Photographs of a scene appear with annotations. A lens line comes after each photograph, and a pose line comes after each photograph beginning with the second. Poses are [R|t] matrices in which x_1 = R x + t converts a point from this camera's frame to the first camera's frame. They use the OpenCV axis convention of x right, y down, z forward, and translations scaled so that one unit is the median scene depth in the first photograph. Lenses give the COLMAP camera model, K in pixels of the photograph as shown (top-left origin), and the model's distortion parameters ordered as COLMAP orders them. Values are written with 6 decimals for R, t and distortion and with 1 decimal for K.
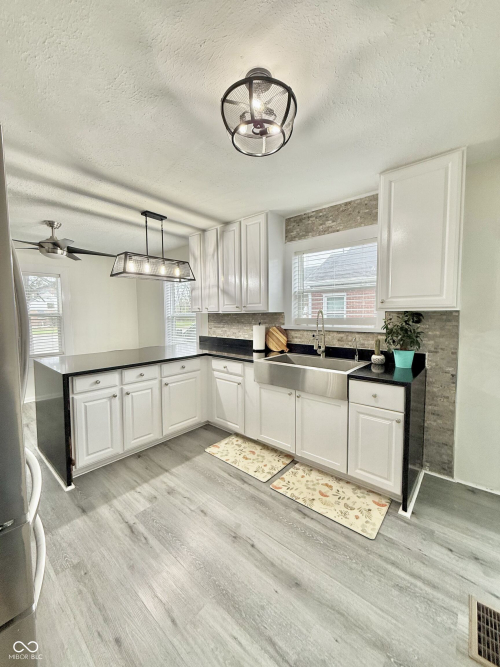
lens RADIAL K [[265.5, 0, 250.8], [0, 265.5, 331.9], [0, 0, 1]] dist [0.002234, 0.000229]
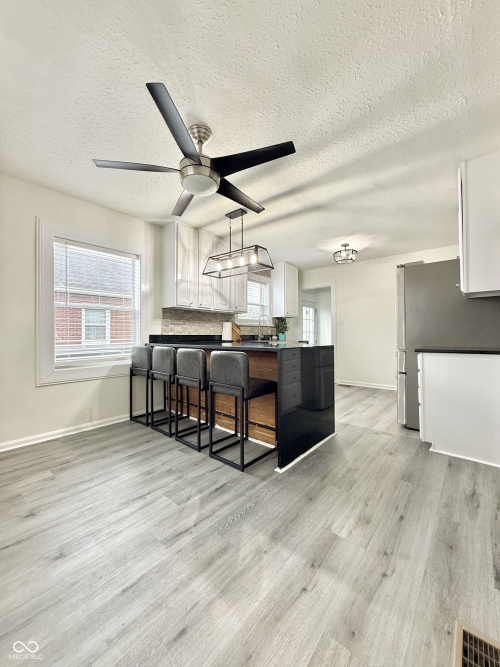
lens RADIAL K [[265.5, 0, 250.8], [0, 265.5, 331.9], [0, 0, 1]] dist [0.002234, 0.000229]
pose [[-0.000153, 0.017206, 0.999852, -1.789390], [0.065054, 0.997734, -0.017160, 0.072354], [-0.997882, 0.065041, -0.001272, 1.221534]]
